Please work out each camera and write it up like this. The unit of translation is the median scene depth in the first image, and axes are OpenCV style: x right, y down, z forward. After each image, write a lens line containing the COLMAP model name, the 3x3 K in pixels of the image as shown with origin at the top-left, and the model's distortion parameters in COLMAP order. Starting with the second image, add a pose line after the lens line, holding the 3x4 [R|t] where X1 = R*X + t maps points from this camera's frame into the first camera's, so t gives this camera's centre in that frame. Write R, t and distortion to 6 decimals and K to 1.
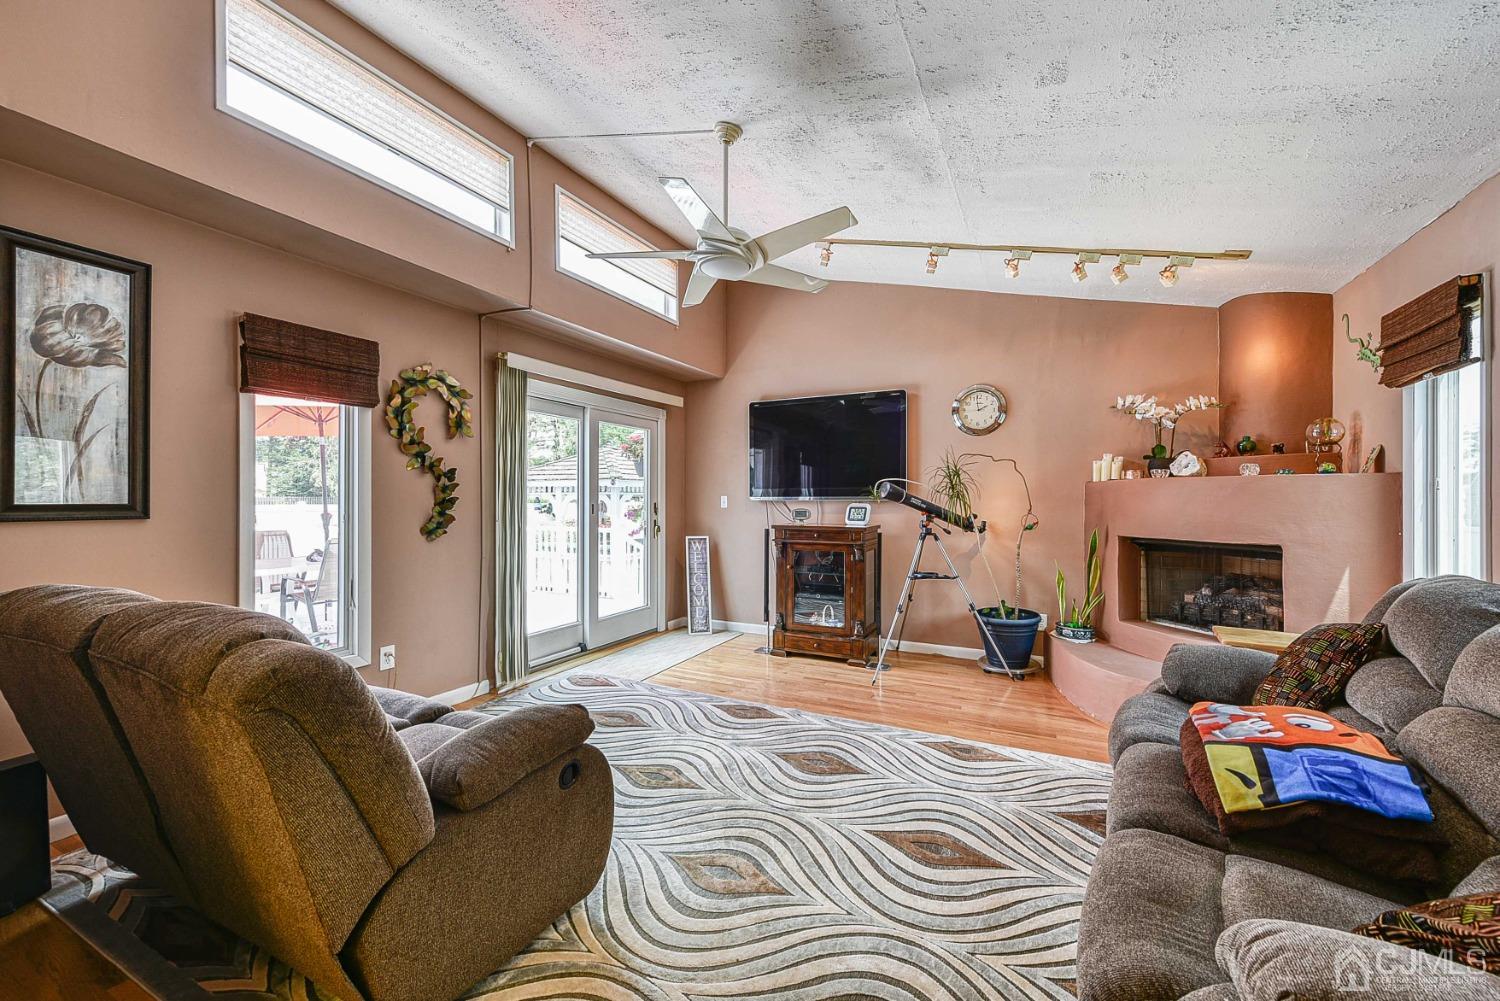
lens RADIAL K [[599.3, 0, 748.4], [0, 599.3, 496.1], [0, 0, 1]] dist [0.008719, -0.000294]
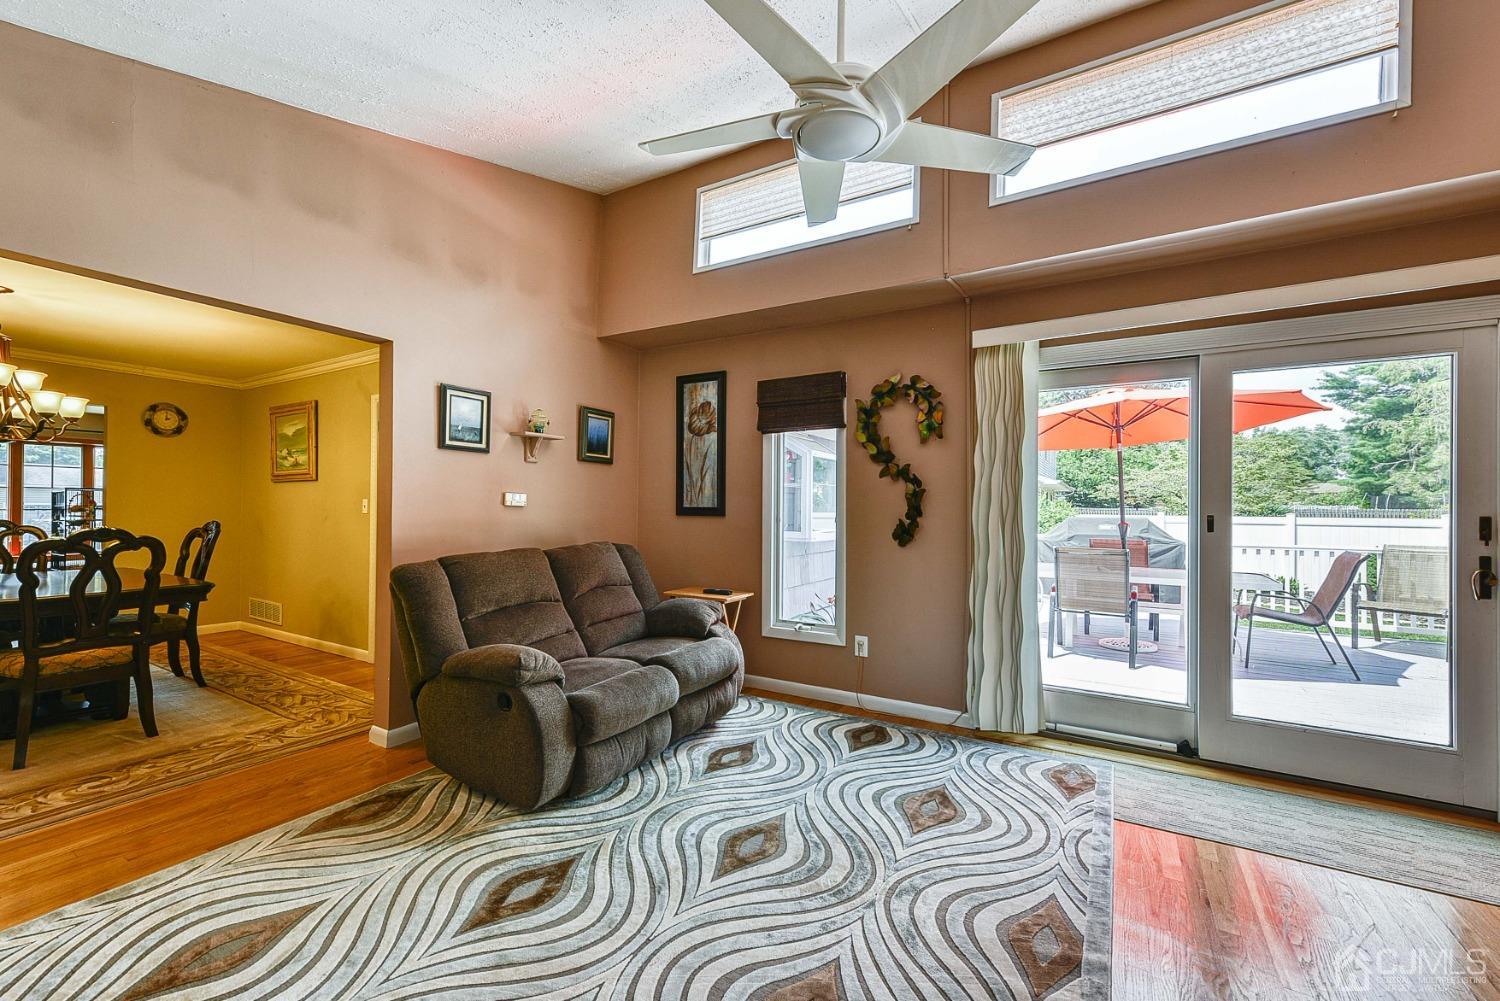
lens RADIAL K [[599.3, 0, 763.0], [0, 599.3, 502.5], [0, 0, 1]] dist [0.008719, -0.000294]
pose [[-0.051192, -0.009935, -0.998639, 0.548603], [-0.000770, 0.999951, -0.009908, 0.011392], [0.998689, 0.000261, -0.051197, 0.908024]]
